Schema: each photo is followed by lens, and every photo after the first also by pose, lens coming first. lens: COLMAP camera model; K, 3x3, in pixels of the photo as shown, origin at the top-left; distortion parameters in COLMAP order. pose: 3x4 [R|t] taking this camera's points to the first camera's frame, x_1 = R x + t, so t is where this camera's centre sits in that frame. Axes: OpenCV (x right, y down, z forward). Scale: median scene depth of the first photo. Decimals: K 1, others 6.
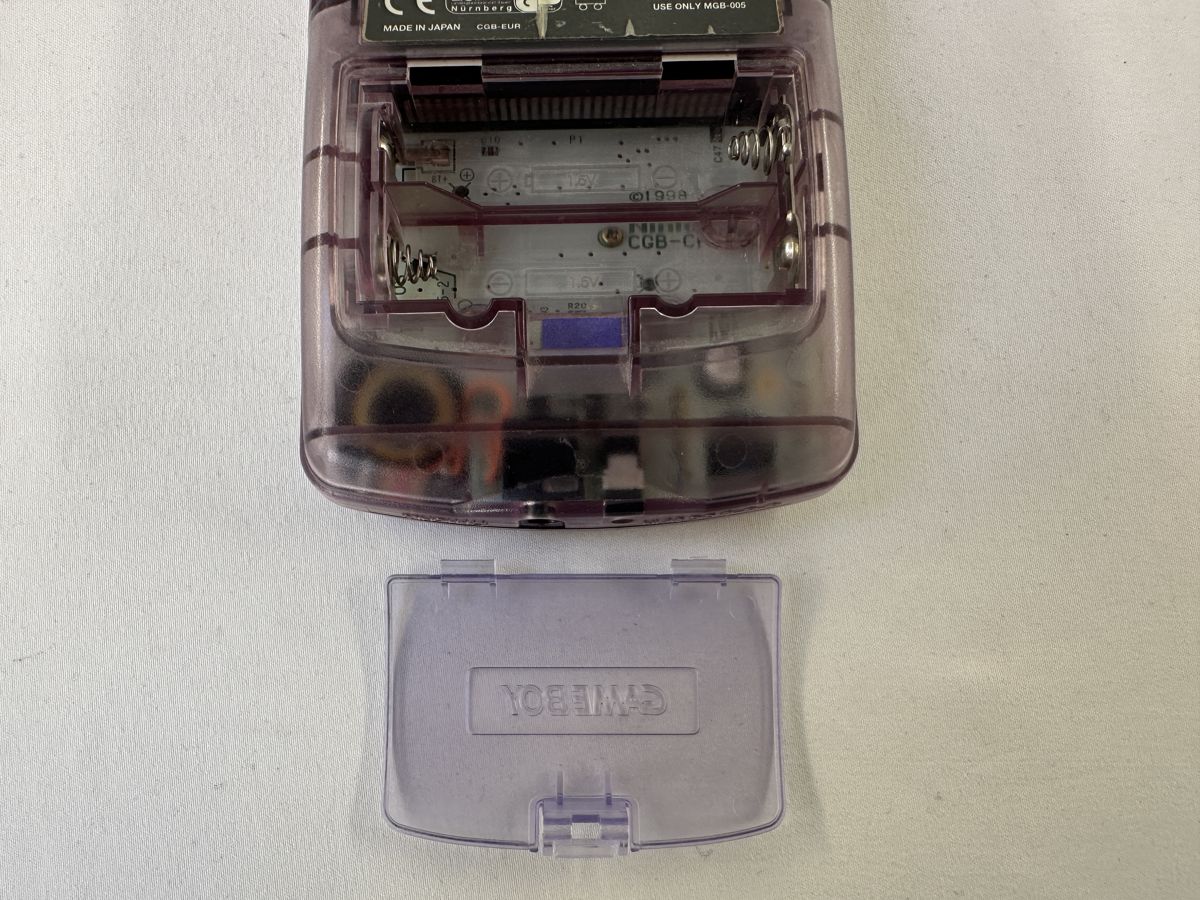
lens RADIAL K [[860.8, 0, 560.8], [0, 860.8, 528.2], [0, 0, 1]] dist [-0.003092, -0.001155]
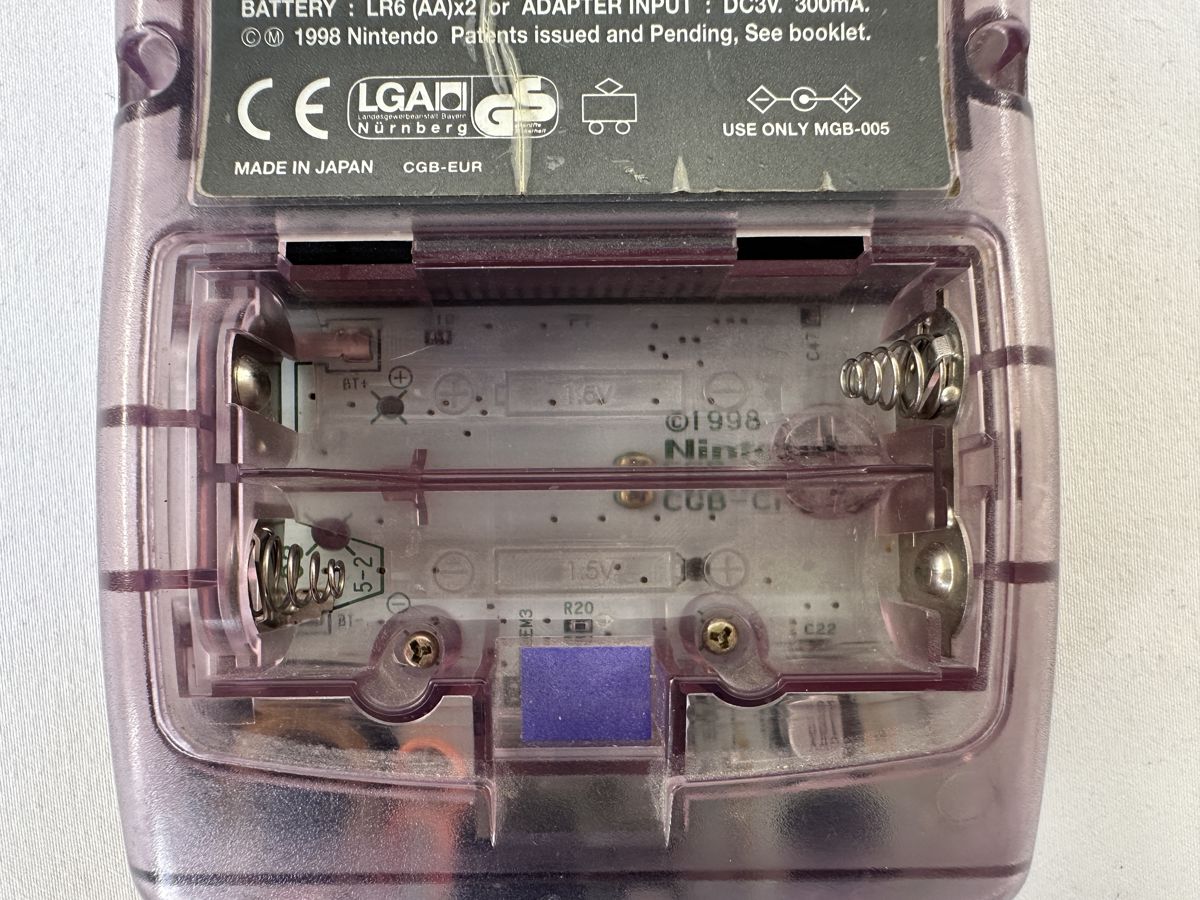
lens RADIAL K [[860.8, 0, 560.8], [0, 860.8, 528.2], [0, 0, 1]] dist [-0.003092, -0.001155]
pose [[0.999951, 0.008434, 0.005155, 0.002617], [-0.008984, 0.992951, 0.118182, -0.415359], [-0.004122, -0.118222, 0.992979, 0.419482]]
